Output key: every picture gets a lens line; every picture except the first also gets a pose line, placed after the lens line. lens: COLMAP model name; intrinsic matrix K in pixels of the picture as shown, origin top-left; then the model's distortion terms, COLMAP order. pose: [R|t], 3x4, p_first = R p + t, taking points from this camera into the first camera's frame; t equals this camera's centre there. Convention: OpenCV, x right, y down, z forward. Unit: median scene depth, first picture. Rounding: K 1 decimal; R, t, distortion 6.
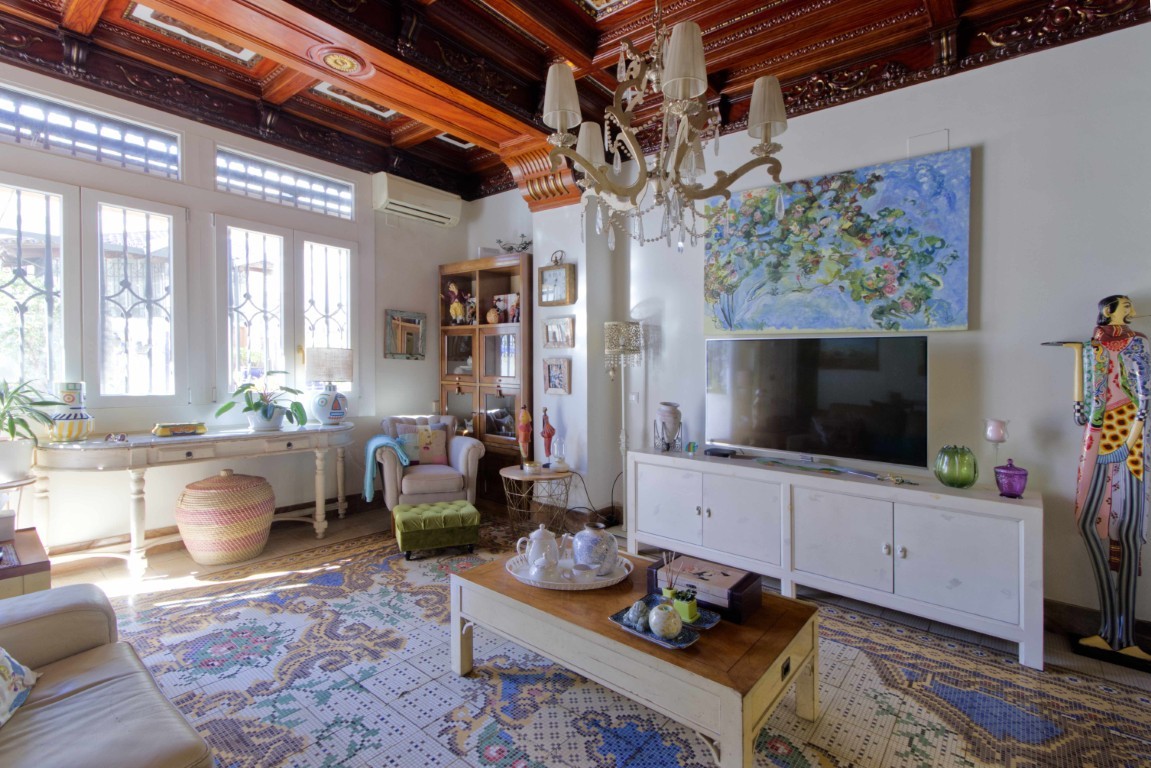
lens RADIAL K [[522.0, 0, 575.2], [0, 522.0, 383.8], [0, 0, 1]] dist [0.000820, 0.000589]
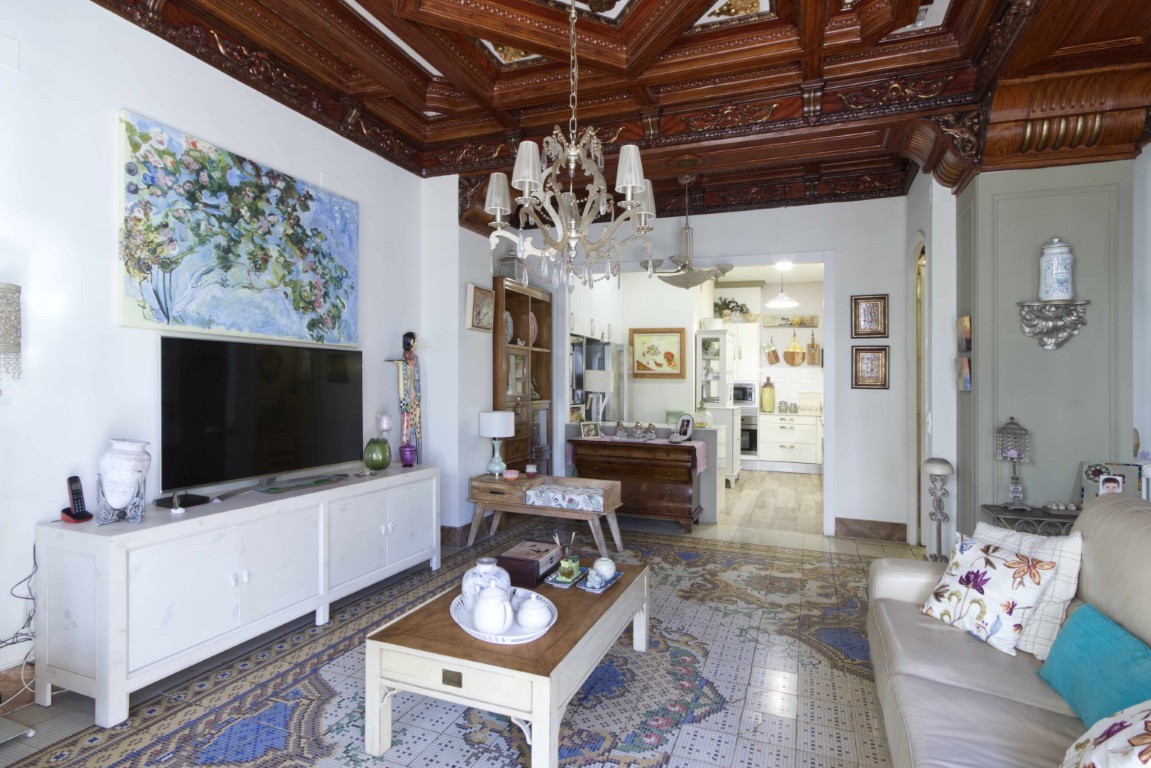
lens RADIAL K [[629.7, 0, 570.7], [0, 629.7, 360.9], [0, 0, 1]] dist [-0.003069, -0.000090]
pose [[-0.311613, 0.003867, 0.950201, -0.734837], [0.009532, 0.999954, -0.000943, -0.053265], [-0.950161, 0.008763, -0.311636, 0.839071]]
